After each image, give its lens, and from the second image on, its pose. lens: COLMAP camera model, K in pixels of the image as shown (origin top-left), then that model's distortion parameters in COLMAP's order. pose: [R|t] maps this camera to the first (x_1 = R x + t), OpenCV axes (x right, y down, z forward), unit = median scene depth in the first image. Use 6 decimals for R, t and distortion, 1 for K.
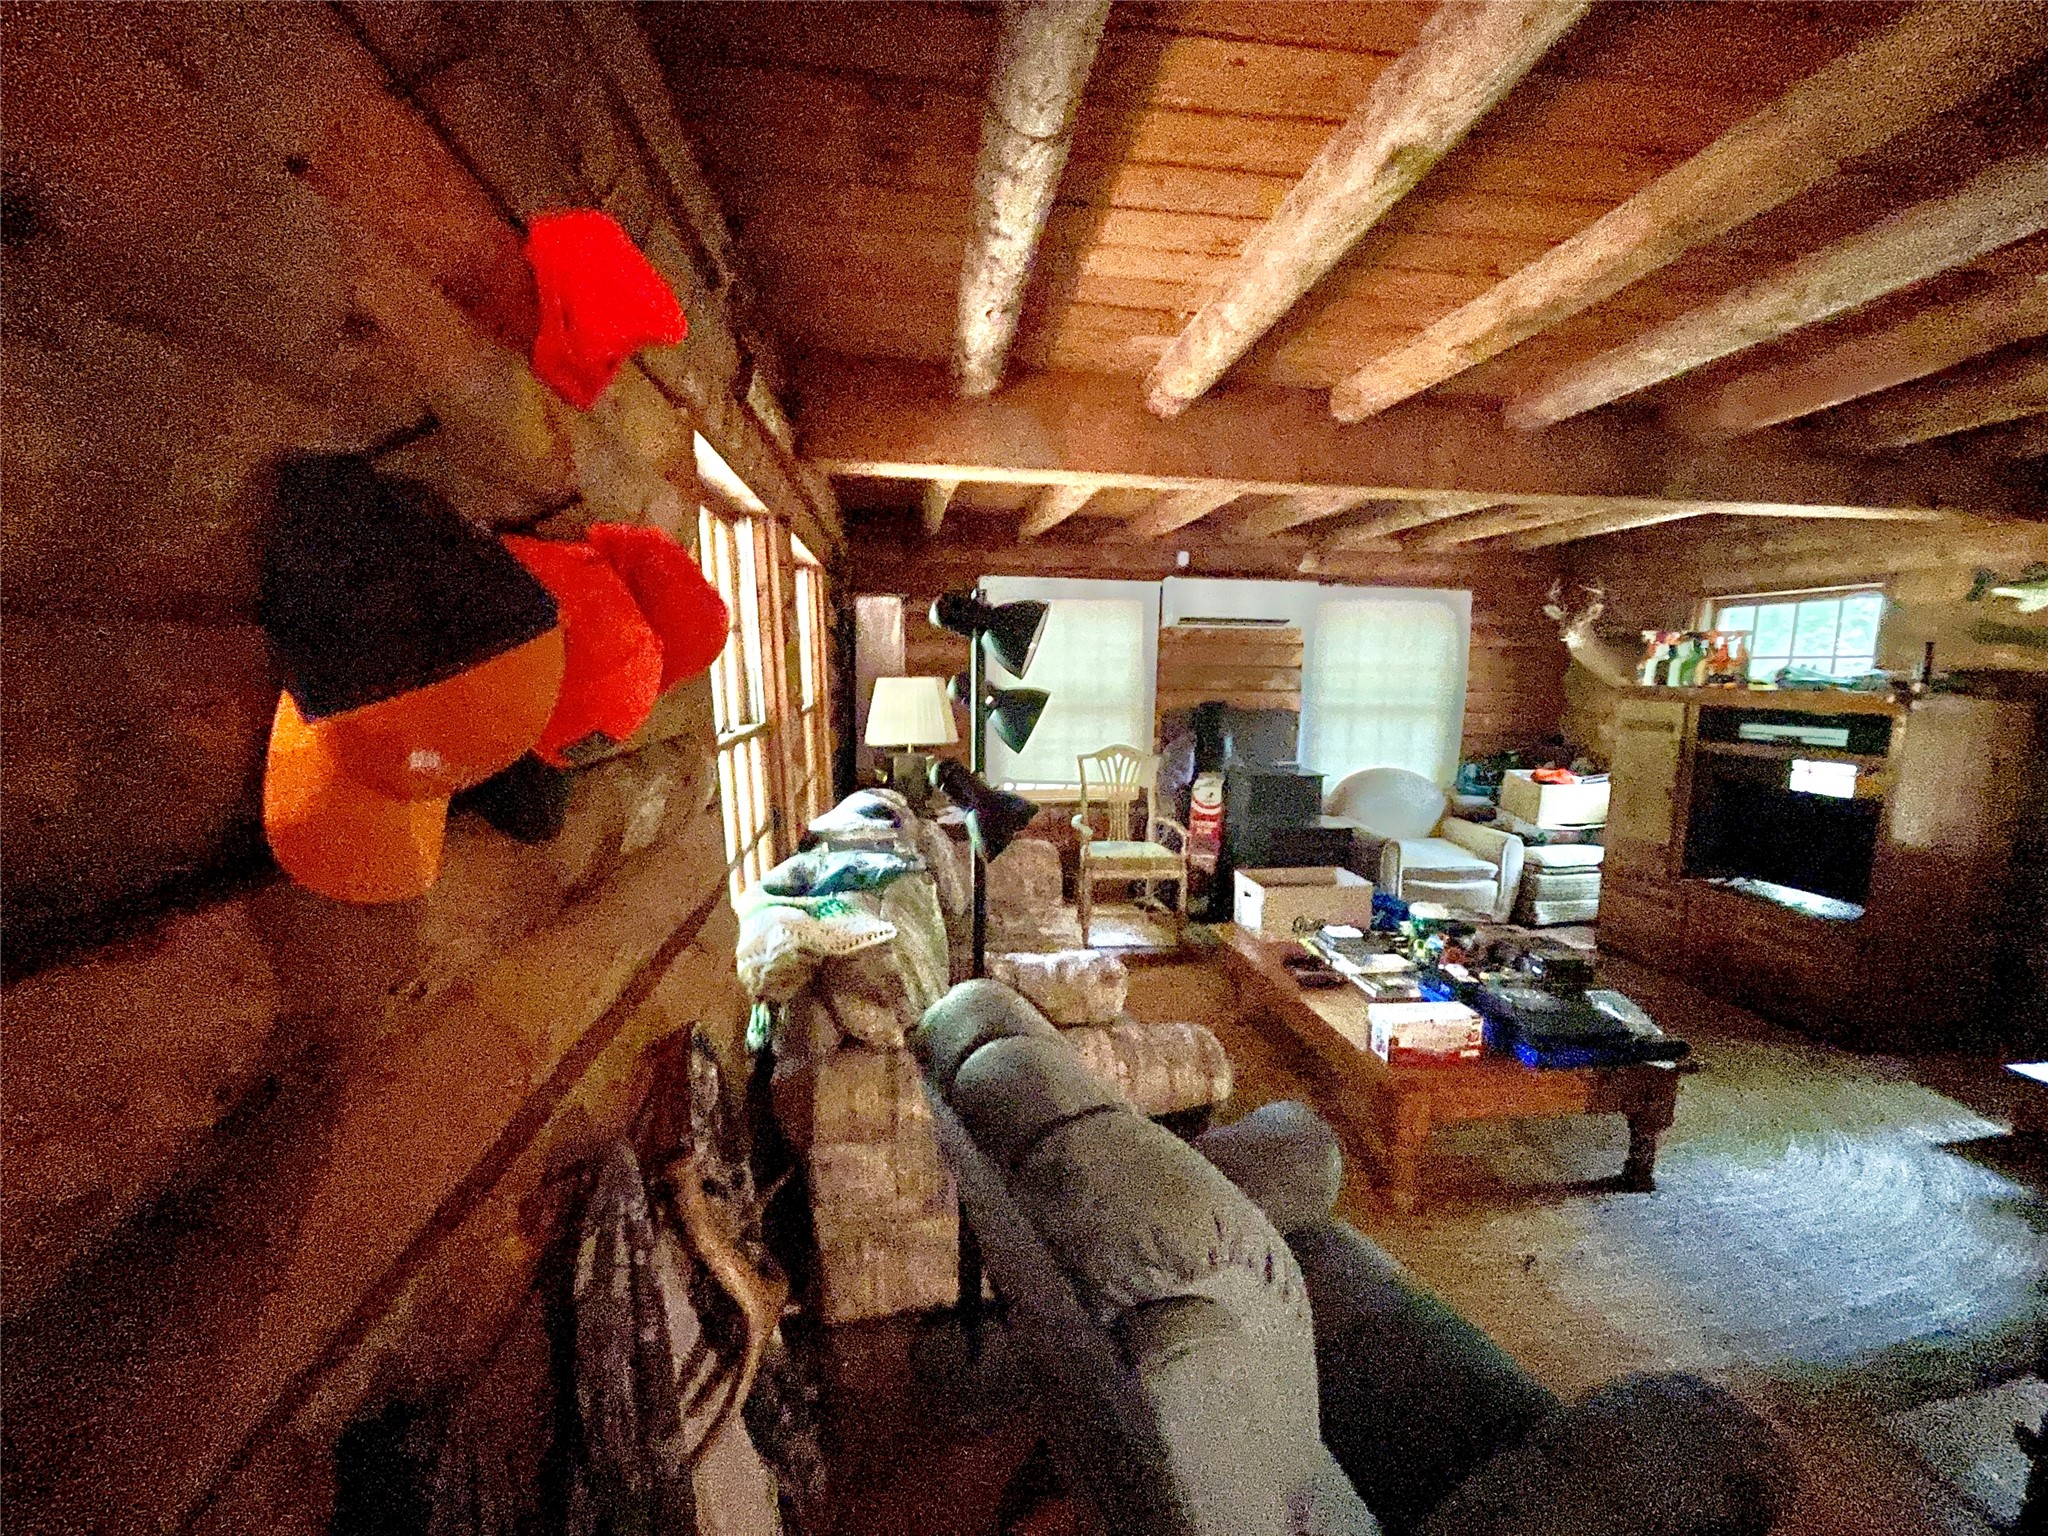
lens RADIAL K [[825.9, 0, 1021.6], [0, 825.9, 776.1], [0, 0, 1]] dist [-0.007842, 0.000457]
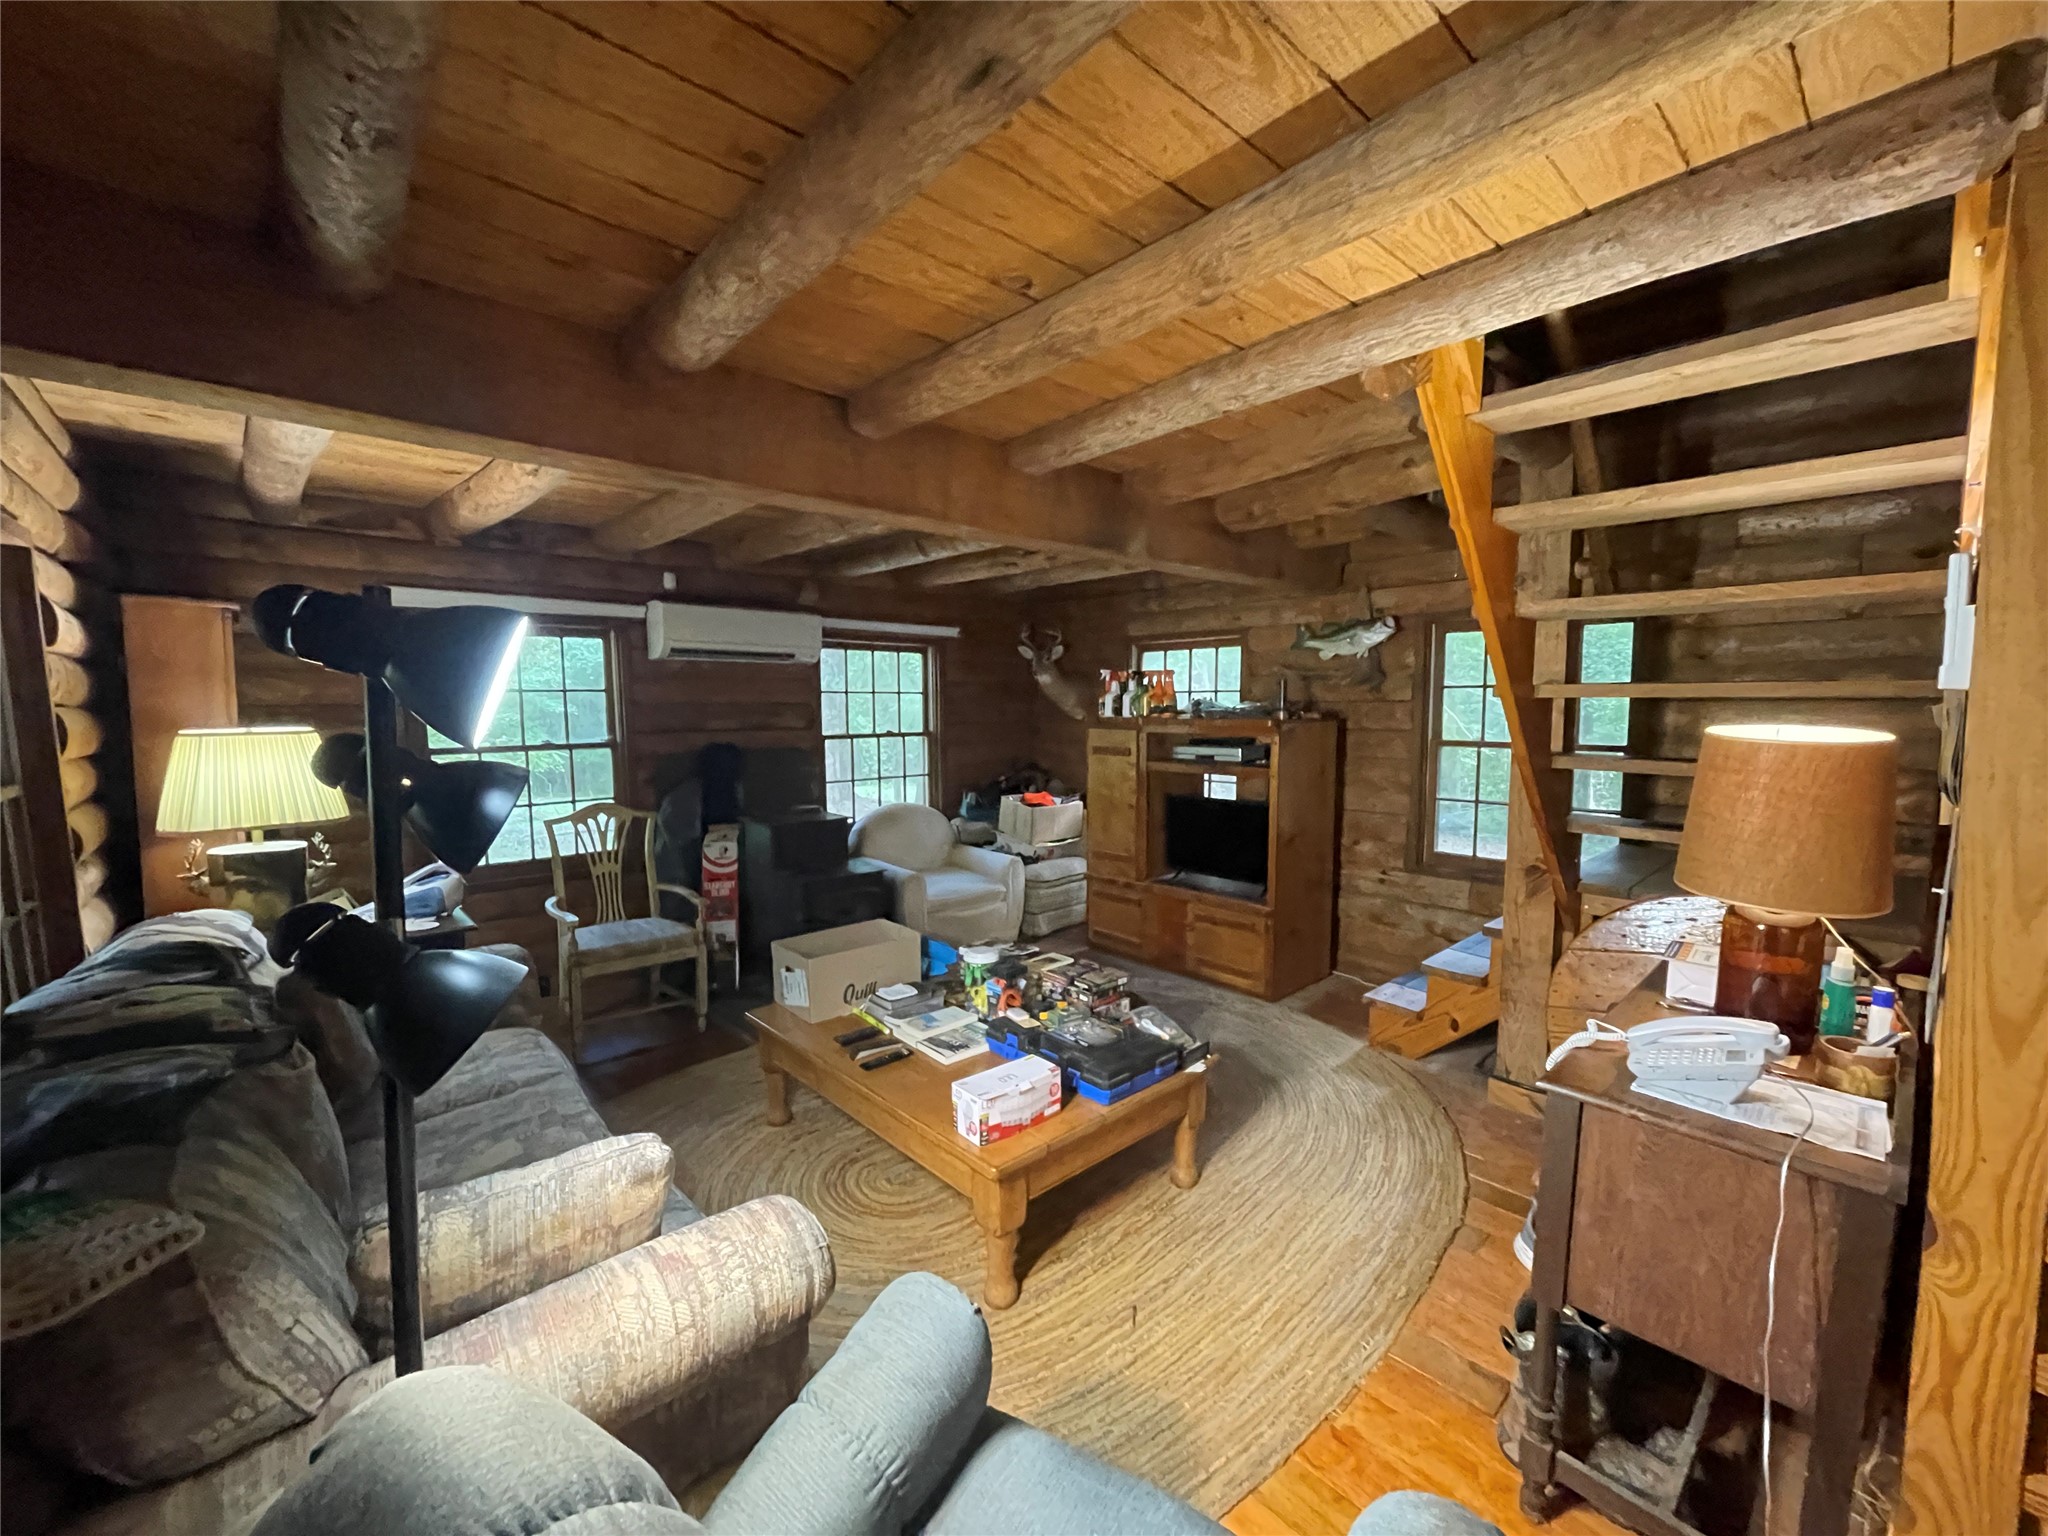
lens RADIAL K [[827.2, 0, 1007.5], [0, 827.2, 766.9], [0, 0, 1]] dist [0.031497, 0.000115]
pose [[0.830814, -0.053883, 0.553935, -0.005543], [0.082531, 0.996226, -0.026877, -0.020884], [-0.550396, 0.068047, 0.832126, 0.117067]]
